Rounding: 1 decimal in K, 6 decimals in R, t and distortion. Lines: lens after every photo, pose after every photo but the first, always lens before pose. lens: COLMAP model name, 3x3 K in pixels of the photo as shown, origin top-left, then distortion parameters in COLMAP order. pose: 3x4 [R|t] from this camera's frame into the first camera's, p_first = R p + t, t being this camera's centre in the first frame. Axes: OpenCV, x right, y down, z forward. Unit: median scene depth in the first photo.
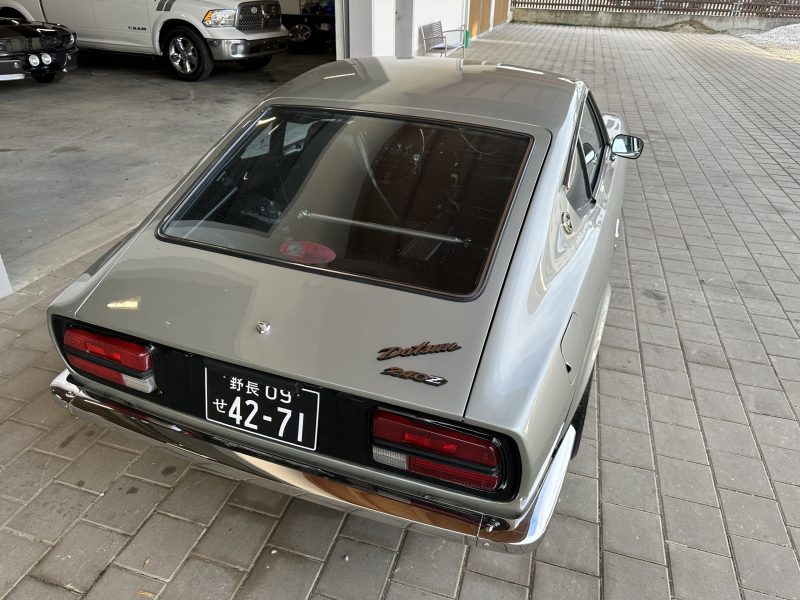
lens RADIAL K [[569.4, 0, 403.0], [0, 569.4, 290.3], [0, 0, 1]] dist [-0.000616, -0.004694]
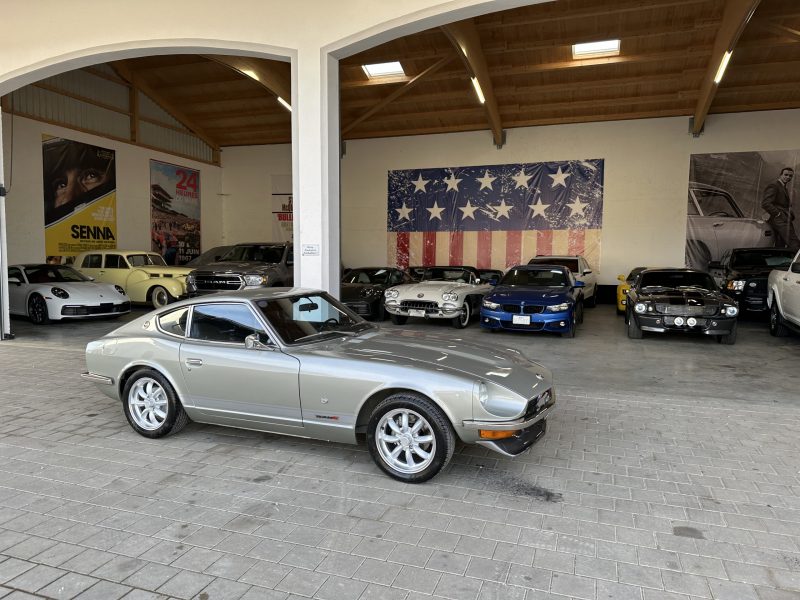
lens RADIAL K [[555.0, 0, 398.8], [0, 555.0, 304.9], [0, 0, 1]] dist [0.106118, -0.164493]
pose [[-0.051330, 0.056423, -0.997087, 1.774456], [-0.487802, 0.869784, 0.074331, -0.602394], [0.871444, 0.490196, -0.017123, 1.219271]]
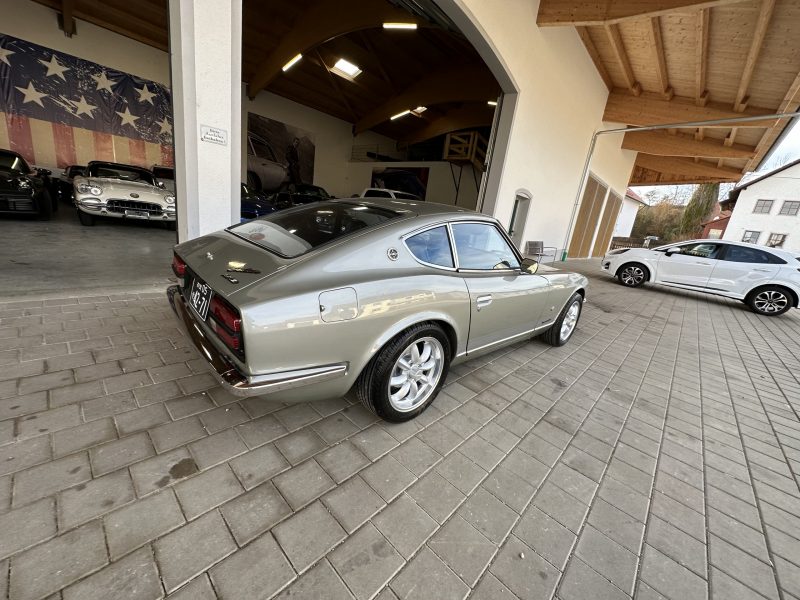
lens RADIAL K [[317.4, 0, 401.8], [0, 317.4, 300.3], [0, 0, 1]] dist [-0.004298, 0.000908]
pose [[0.888911, 0.211121, -0.406528, 0.415299], [-0.312344, 0.928512, -0.200767, 0.108996], [0.335080, 0.305440, 0.891307, 0.122594]]
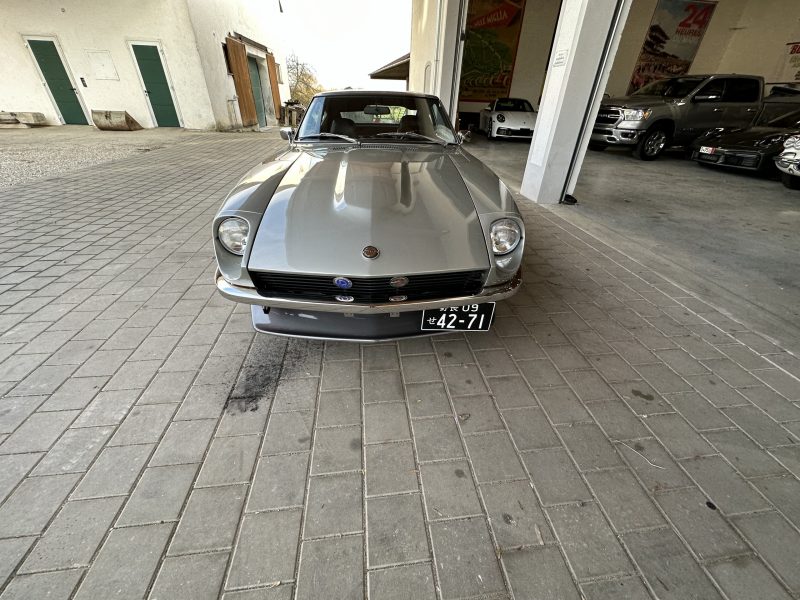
lens RADIAL K [[317.5, 0, 401.9], [0, 317.5, 301.1], [0, 0, 1]] dist [-0.004345, 0.000568]
pose [[-0.916303, 0.170736, -0.362269, 0.475777], [-0.235744, 0.501301, 0.832540, -0.851915], [0.323750, 0.848261, -0.419093, 1.850615]]
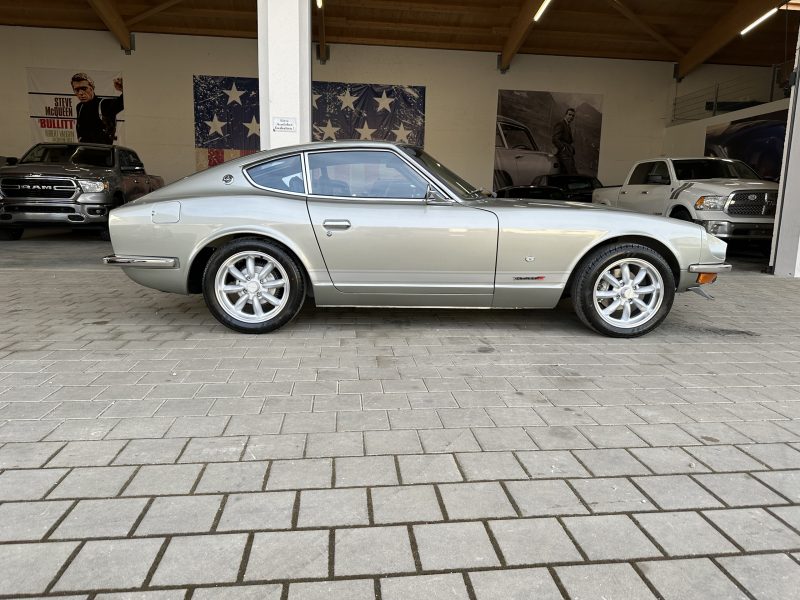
lens RADIAL K [[559.8, 0, 404.6], [0, 559.8, 296.8], [0, 0, 1]] dist [0.067092, -0.091939]
pose [[0.387088, 0.131110, -0.912674, 1.418466], [-0.452902, 0.889236, -0.064344, 0.059302], [0.803146, 0.438258, 0.403592, 0.500479]]
